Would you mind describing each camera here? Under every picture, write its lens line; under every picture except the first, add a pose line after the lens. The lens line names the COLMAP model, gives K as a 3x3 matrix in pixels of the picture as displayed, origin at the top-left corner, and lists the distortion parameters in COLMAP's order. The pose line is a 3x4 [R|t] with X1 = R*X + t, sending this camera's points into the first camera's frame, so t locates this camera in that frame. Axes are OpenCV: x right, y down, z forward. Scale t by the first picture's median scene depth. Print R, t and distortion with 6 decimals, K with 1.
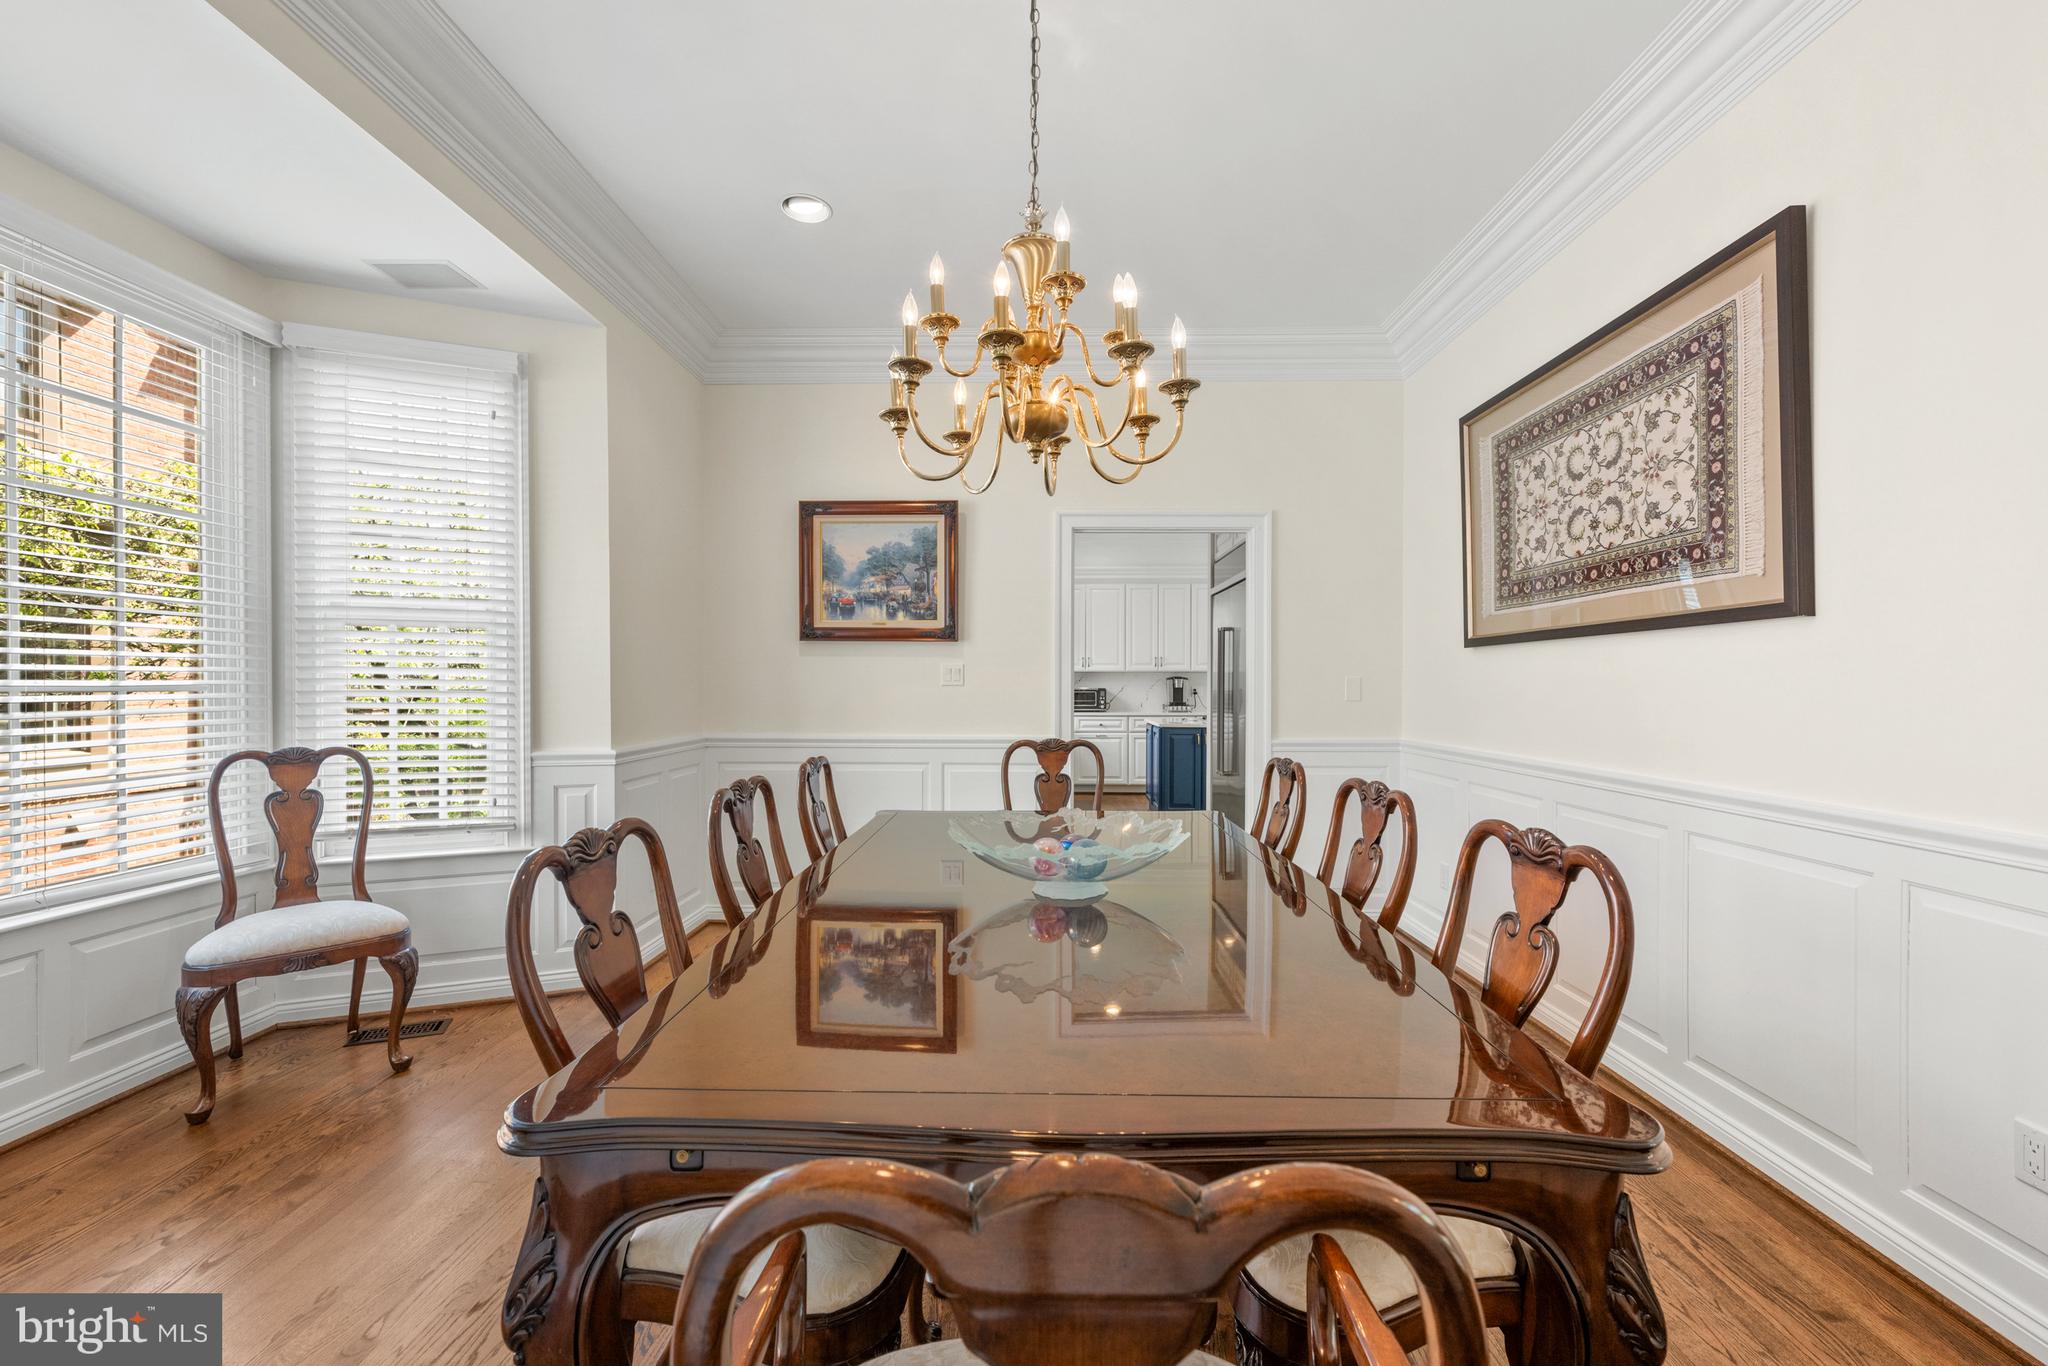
lens RADIAL K [[817.8, 0, 1026.0], [0, 817.8, 671.2], [0, 0, 1]] dist [0.000443, -0.000103]
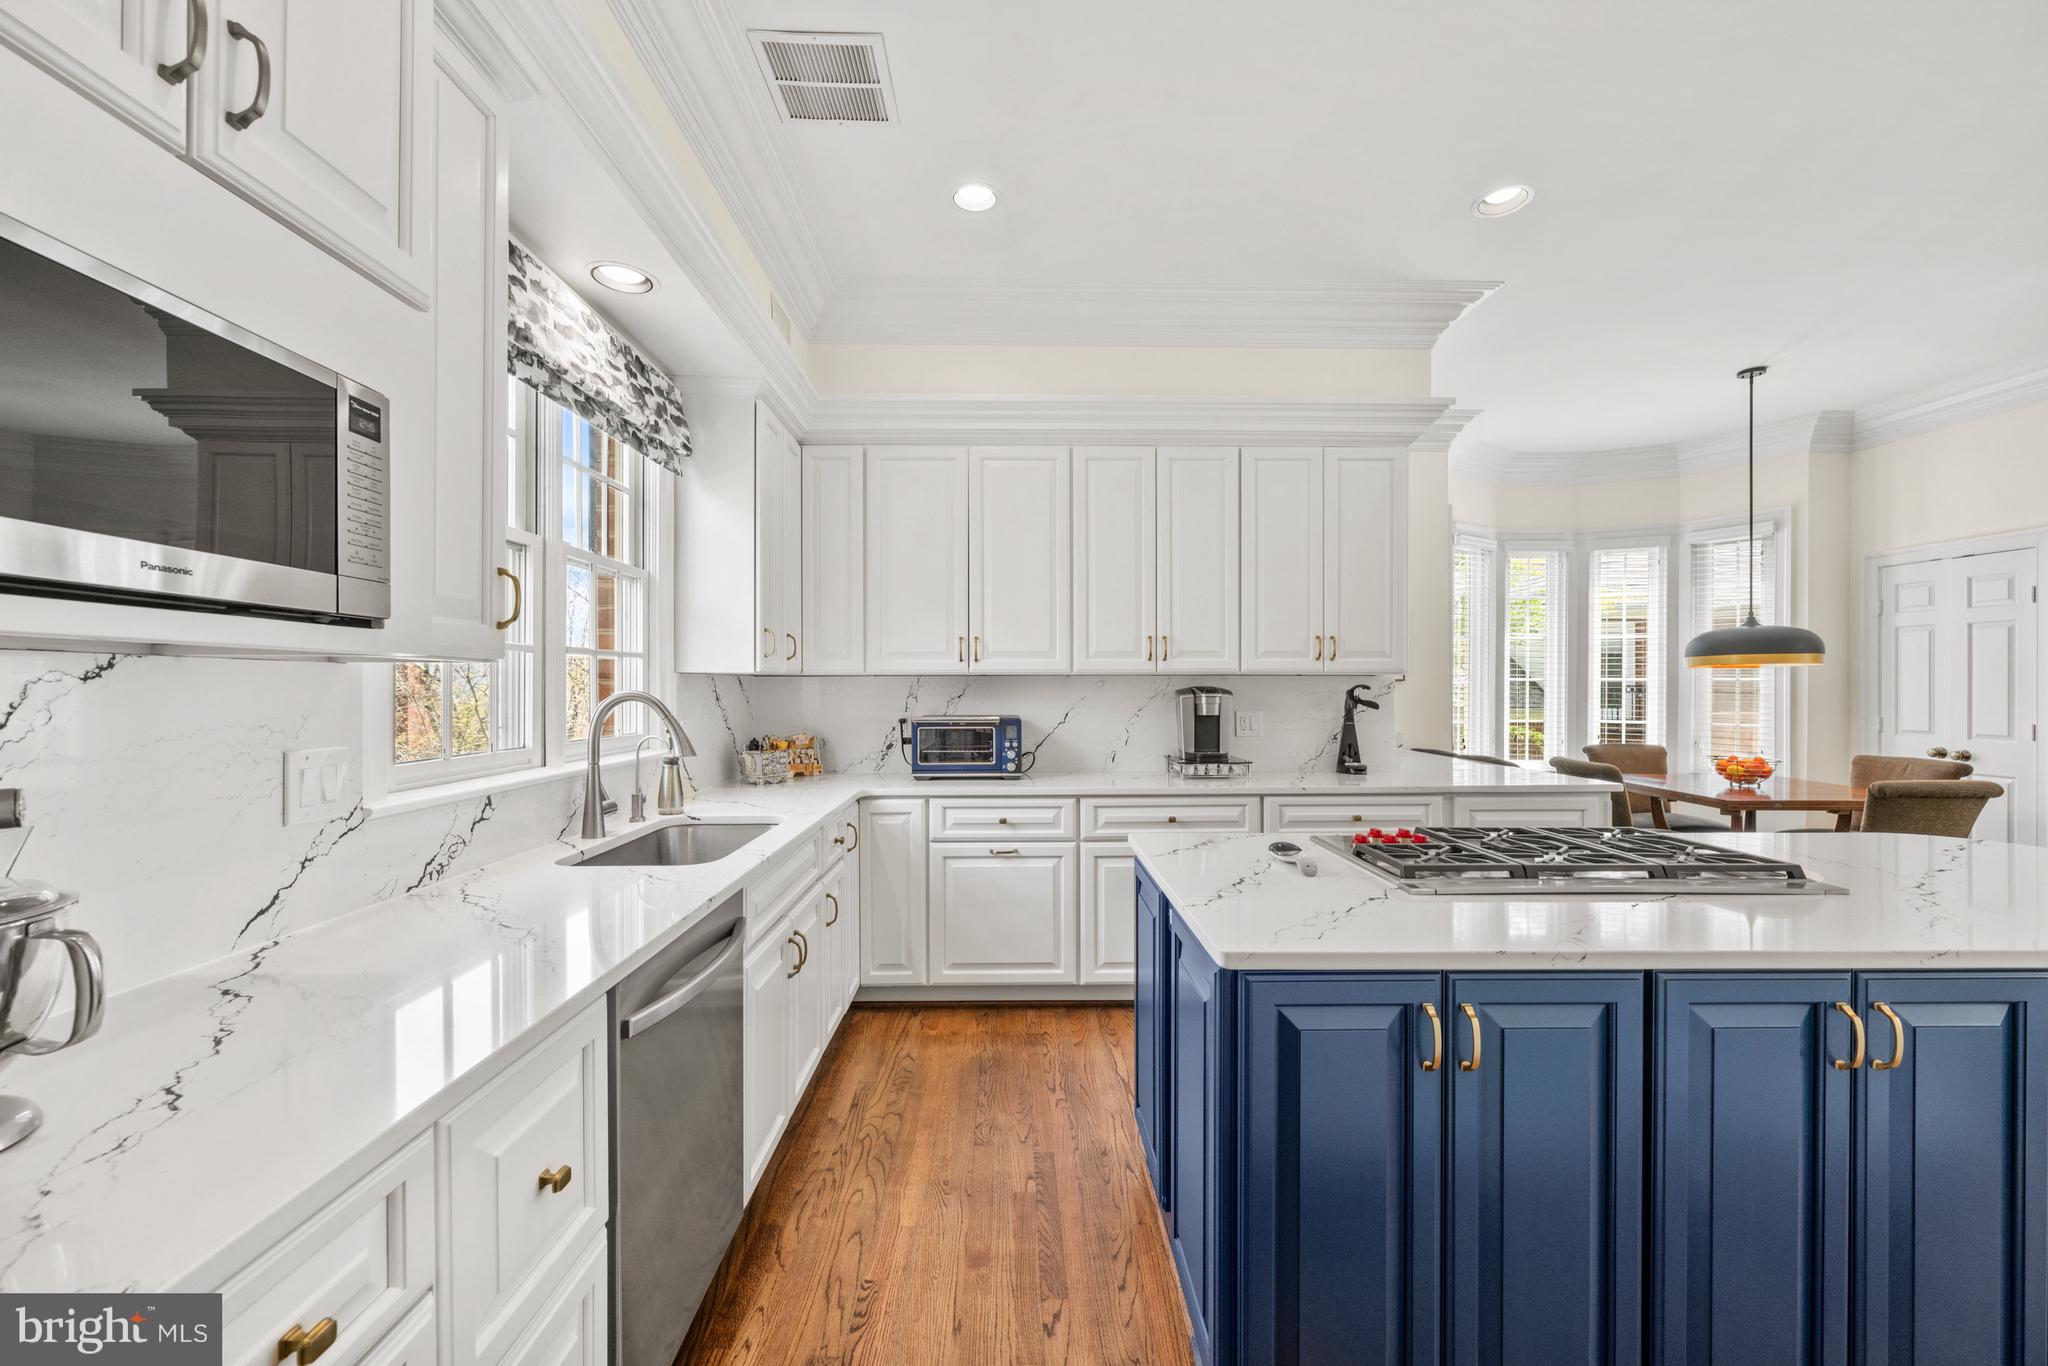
lens RADIAL K [[817.8, 0, 1021.3], [0, 817.8, 690.2], [0, 0, 1]] dist [0.000443, -0.000103]
pose [[0.999181, 0.003705, 0.040299, 0.082876], [-0.003844, 0.999987, 0.003359, 0.006905], [-0.040286, -0.003511, 0.999182, 0.621260]]
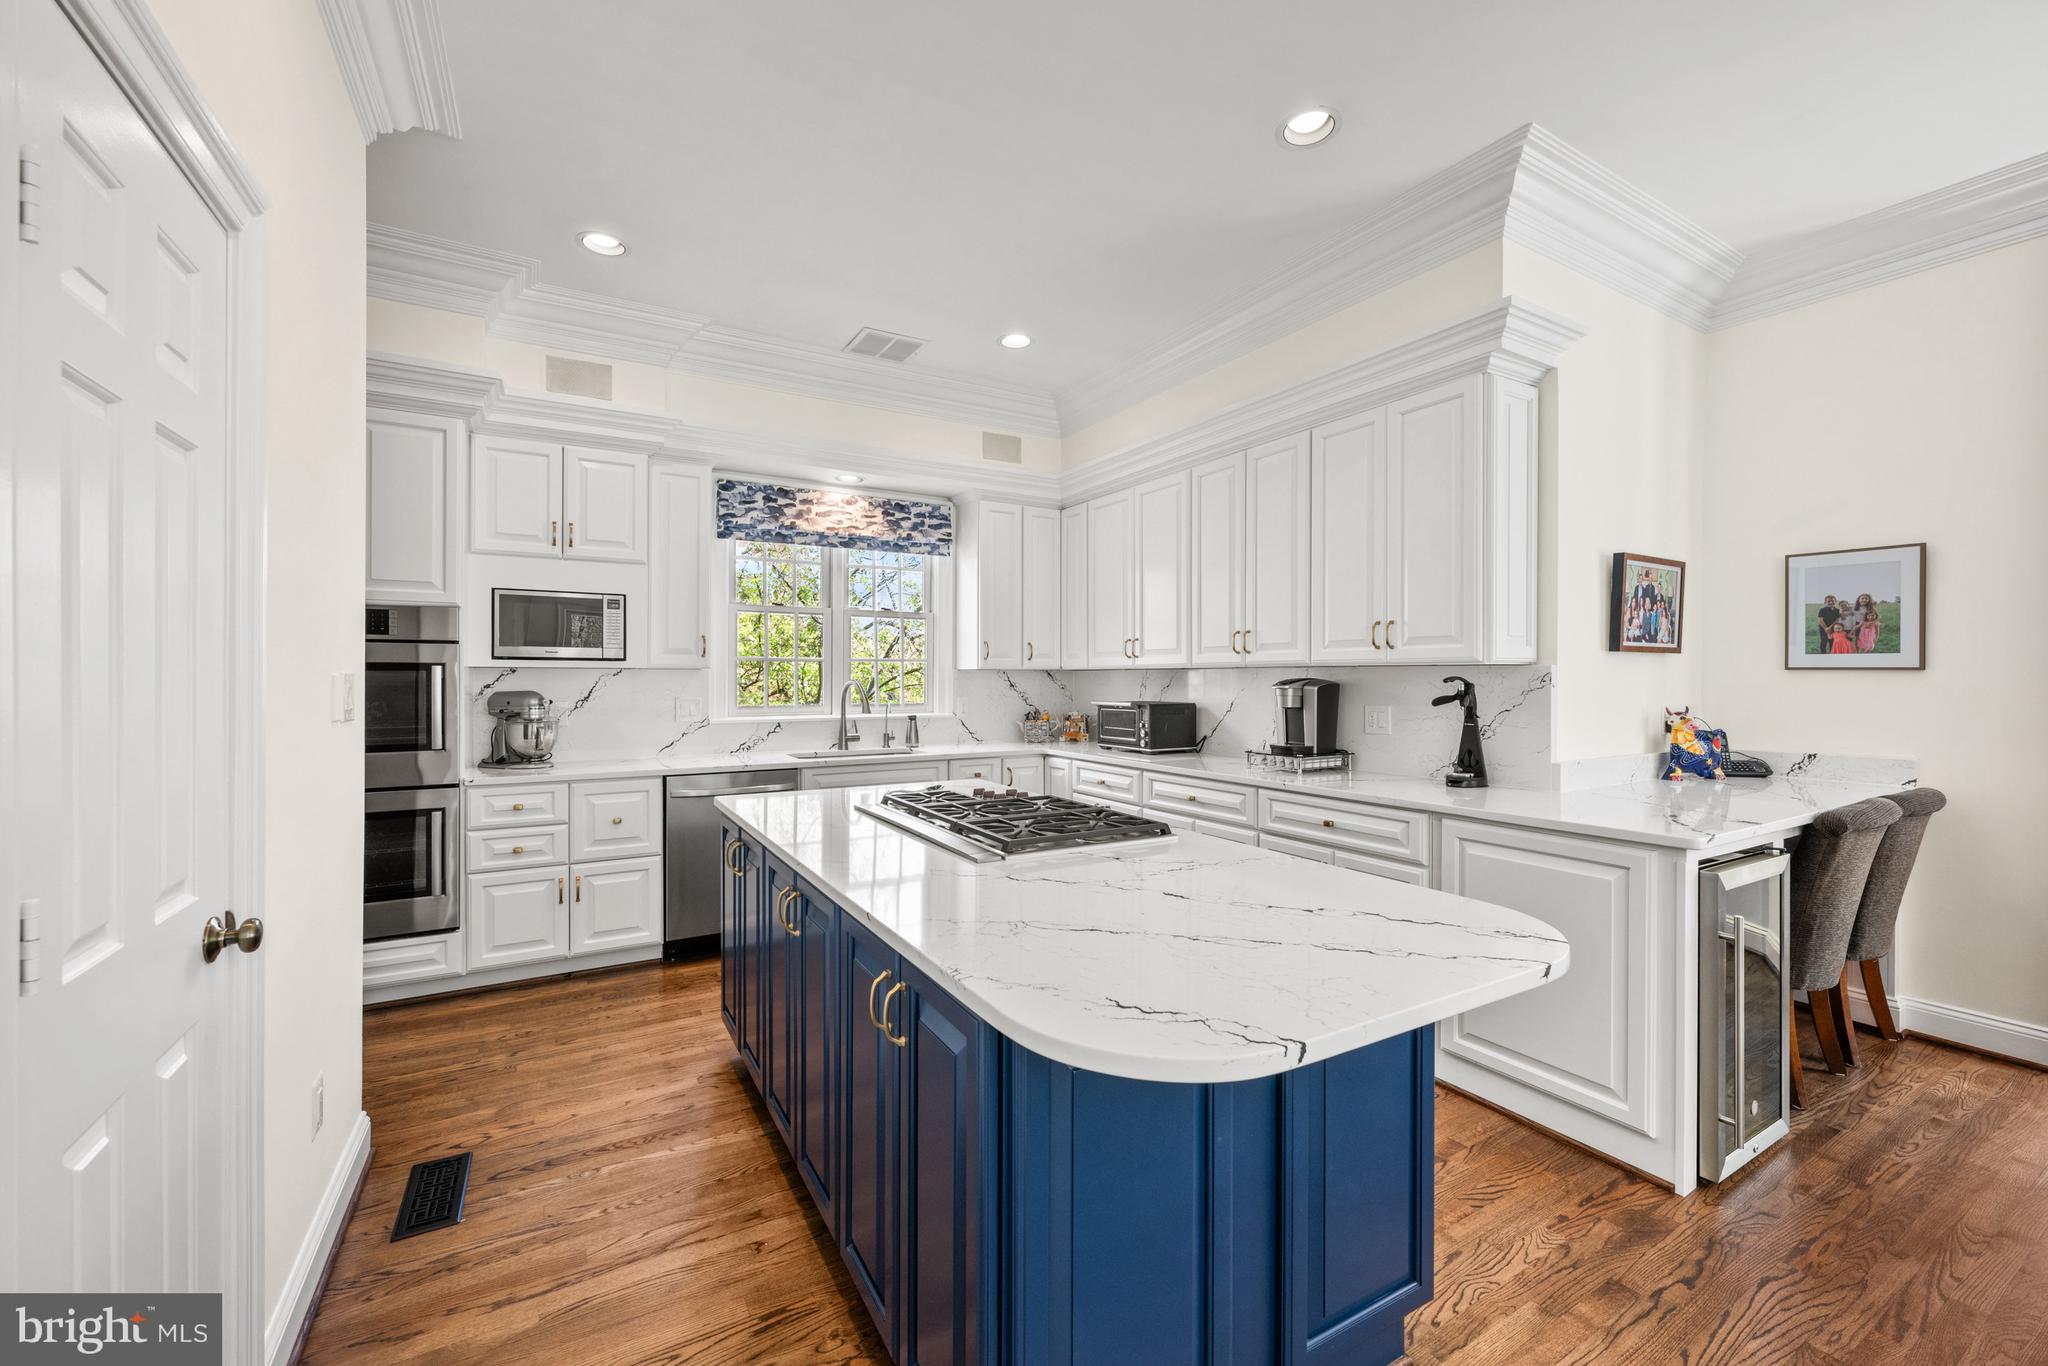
lens RADIAL K [[817.8, 0, 1018.4], [0, 817.8, 676.7], [0, 0, 1]] dist [0.000443, -0.000103]
pose [[0.520057, 0.004677, -0.854119, 0.450780], [-0.004574, 0.999986, 0.002691, 0.004817], [0.854119, 0.002508, 0.520071, 0.697405]]
